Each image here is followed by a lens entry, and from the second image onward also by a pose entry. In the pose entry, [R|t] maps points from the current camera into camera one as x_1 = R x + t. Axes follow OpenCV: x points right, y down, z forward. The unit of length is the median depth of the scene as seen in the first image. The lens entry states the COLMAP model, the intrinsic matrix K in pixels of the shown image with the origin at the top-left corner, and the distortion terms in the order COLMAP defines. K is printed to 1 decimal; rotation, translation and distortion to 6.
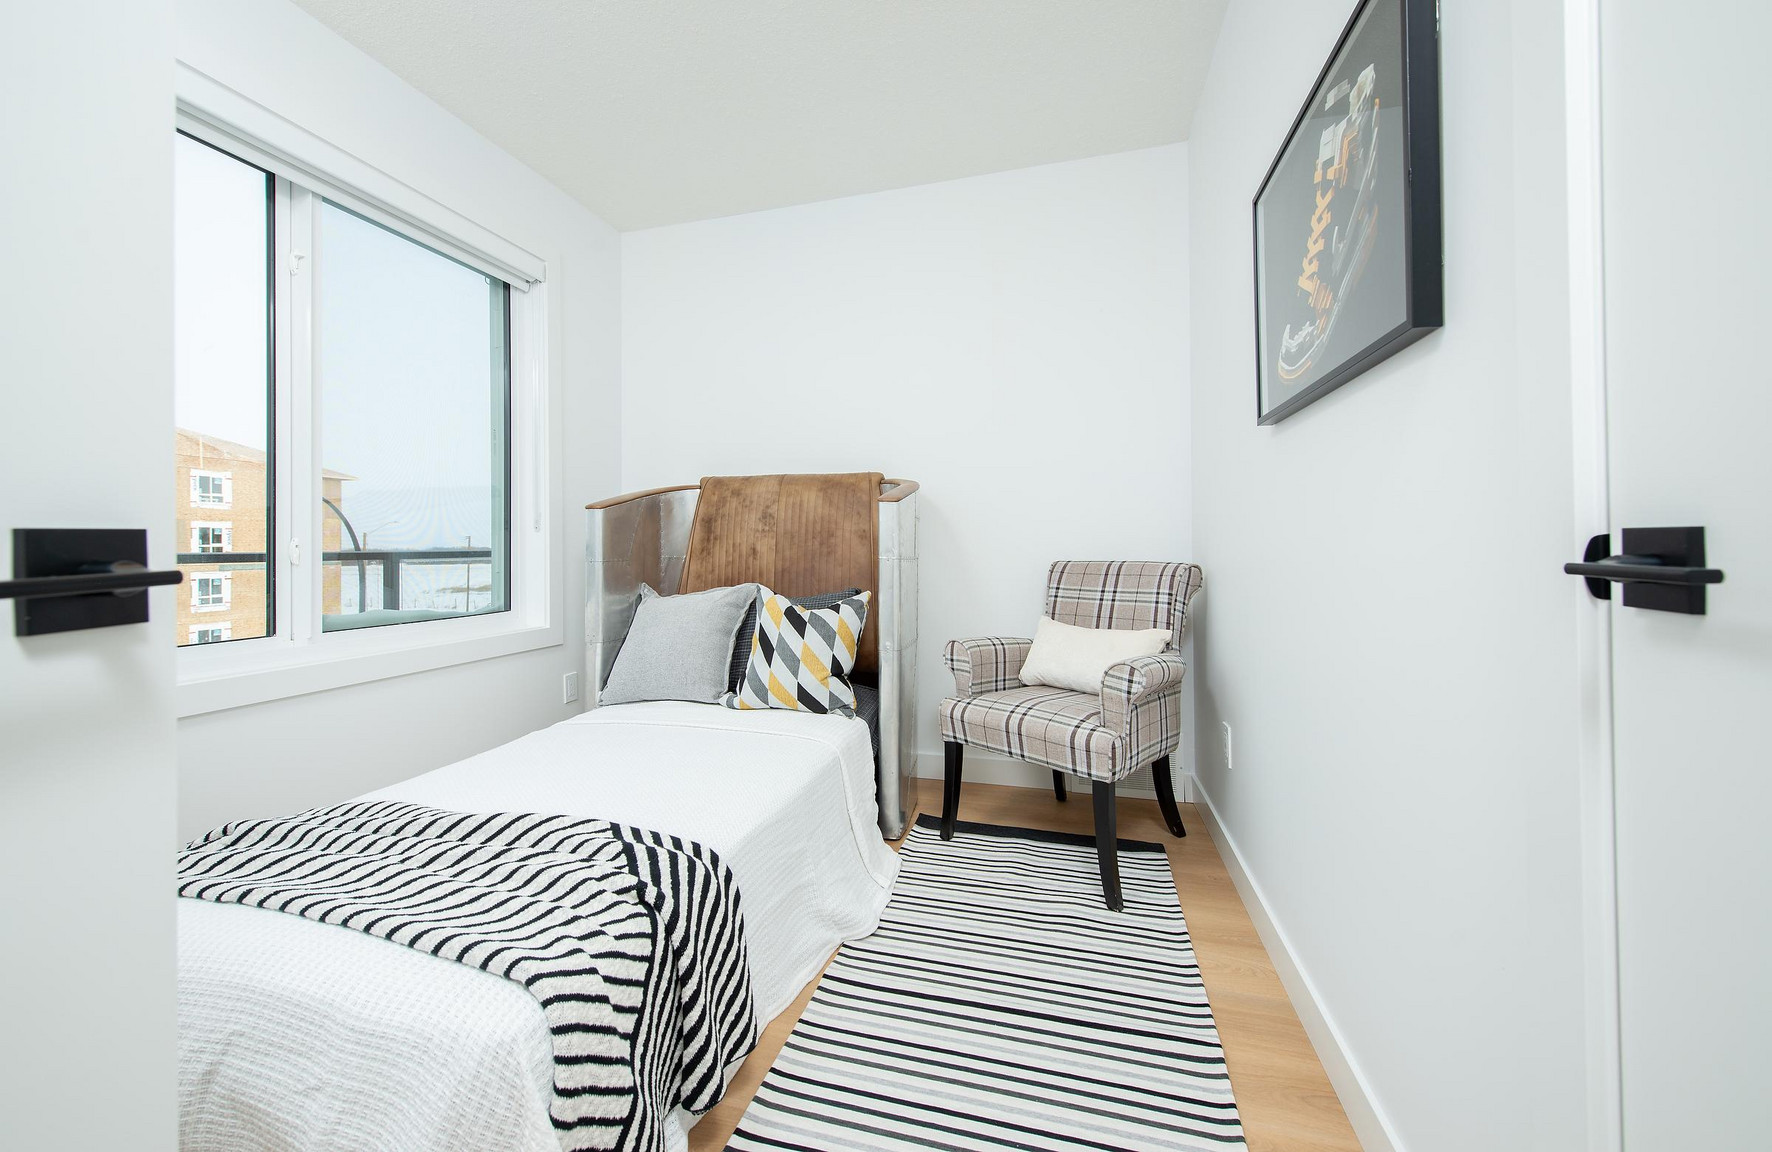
lens RADIAL K [[676.3, 0, 861.8], [0, 676.3, 534.4], [0, 0, 1]] dist [0.002450, 0.000018]
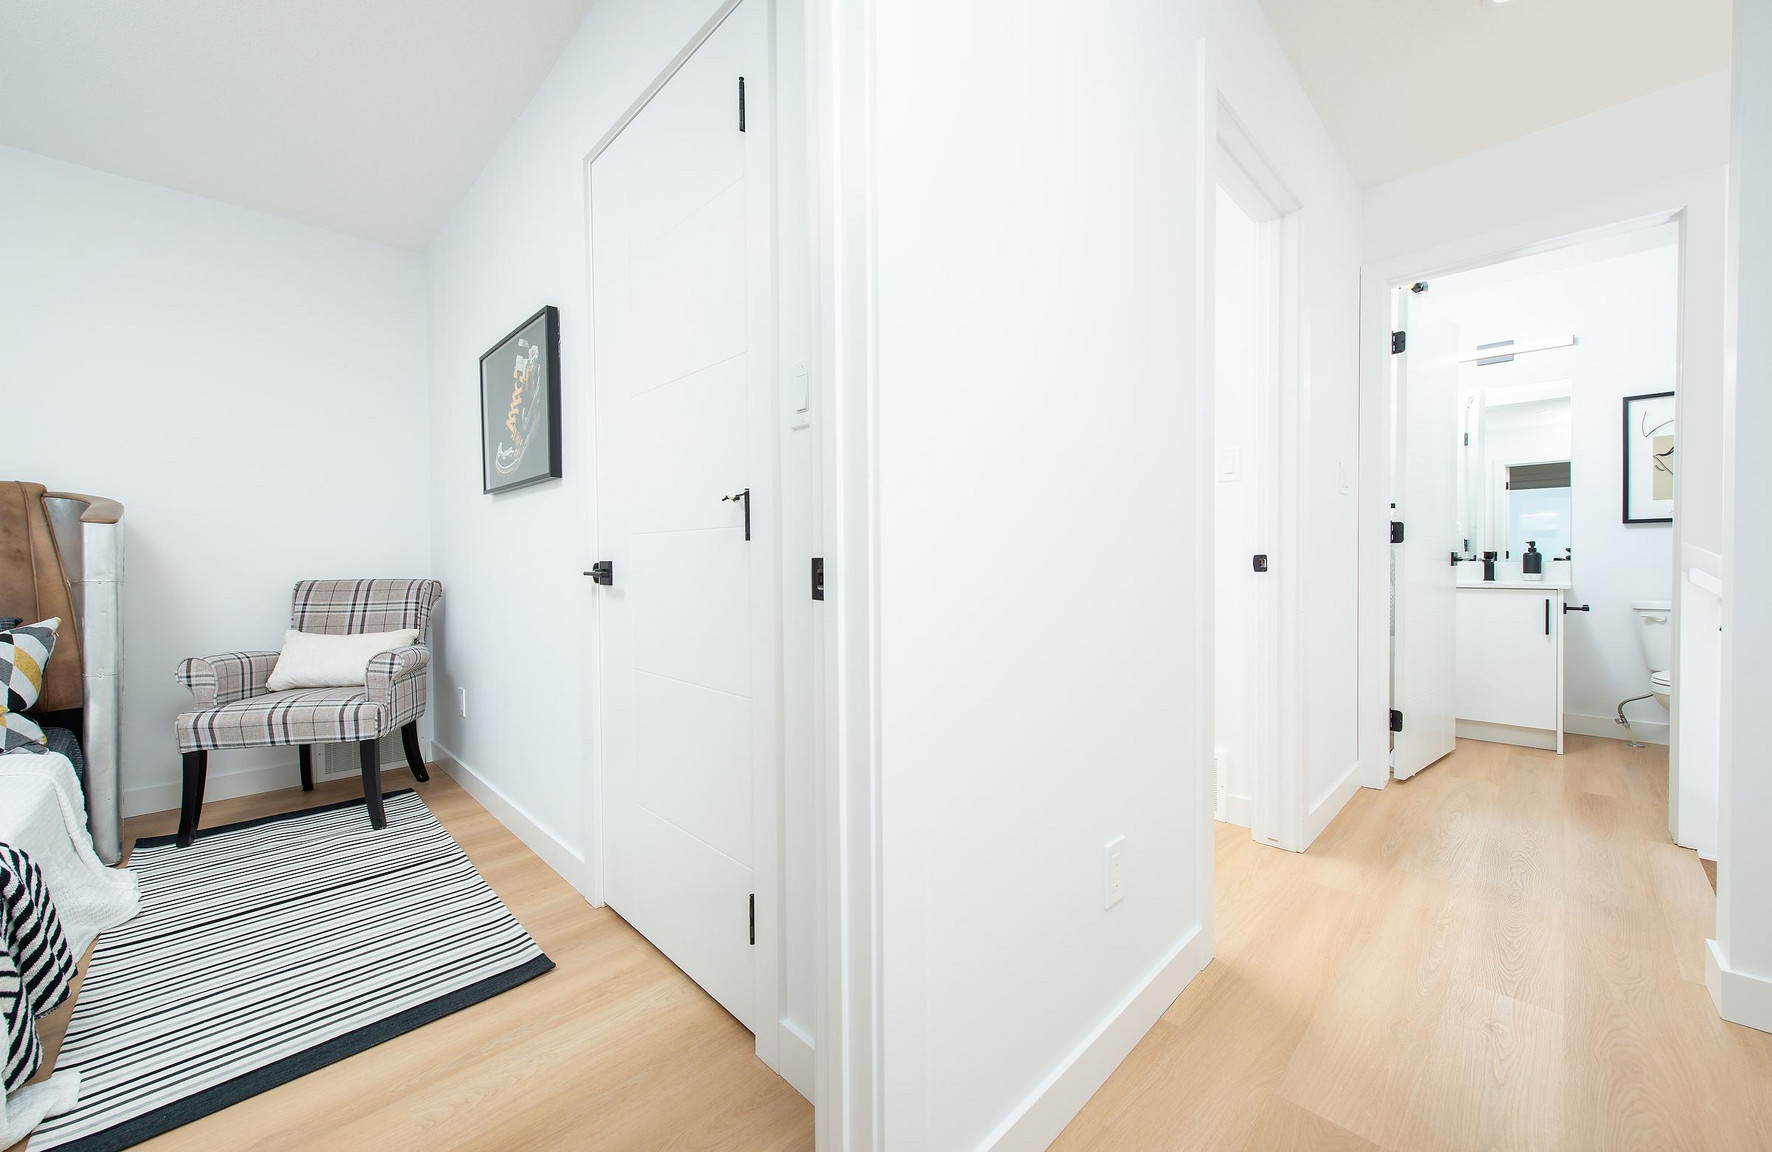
lens RADIAL K [[673.4, 0, 886.0], [0, 673.4, 576.0], [0, 0, 1]] dist [0.007591, -0.000091]
pose [[0.475249, -0.016526, 0.879696, -0.285995], [-0.010912, 0.999636, 0.024675, -0.008339], [-0.879784, -0.021326, 0.474896, -0.463856]]
